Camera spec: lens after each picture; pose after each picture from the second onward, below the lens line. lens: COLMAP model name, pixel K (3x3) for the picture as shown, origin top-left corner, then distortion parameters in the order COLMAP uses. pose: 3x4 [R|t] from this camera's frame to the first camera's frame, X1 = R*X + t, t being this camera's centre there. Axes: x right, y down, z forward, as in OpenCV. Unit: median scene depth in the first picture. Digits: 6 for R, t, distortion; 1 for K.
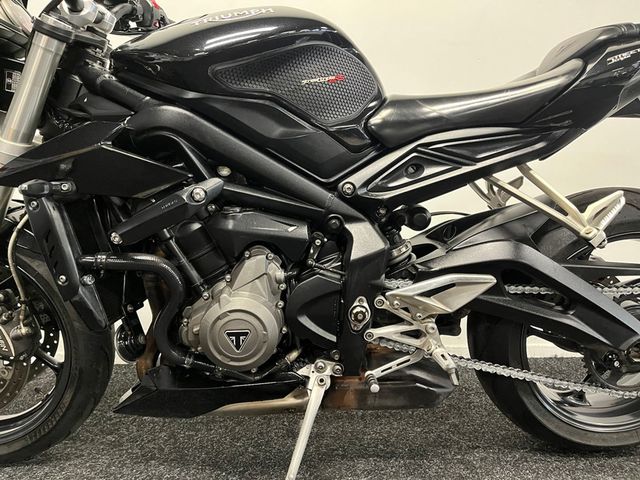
lens RADIAL K [[488.0, 0, 320.8], [0, 488.0, 240.7], [0, 0, 1]] dist [0.082595, -0.114736]
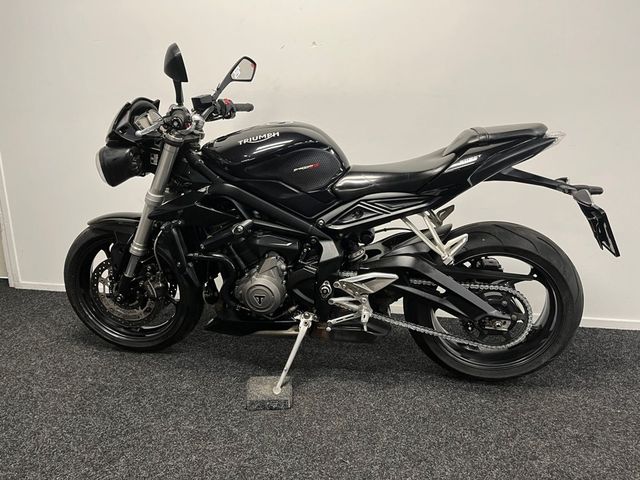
lens RADIAL K [[488.0, 0, 317.8], [0, 488.0, 238.3], [0, 0, 1]] dist [0.082595, -0.114736]
pose [[0.978458, 0.053122, -0.199495, 0.400505], [-0.030422, 0.992879, 0.115179, -0.251943], [0.204193, -0.106629, 0.973106, -0.771492]]
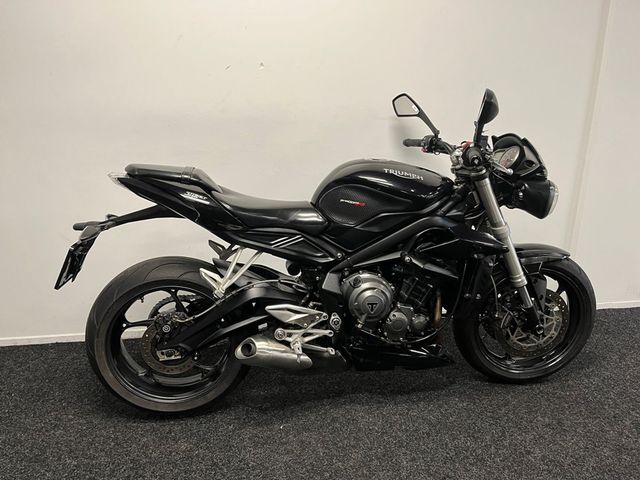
lens RADIAL K [[488.0, 0, 316.4], [0, 488.0, 239.7], [0, 0, 1]] dist [0.082595, -0.114736]
pose [[0.994792, -0.028957, 0.097731, -0.128579], [0.011647, 0.984811, 0.173240, -0.500528], [-0.101263, -0.171200, 0.980019, -0.767814]]
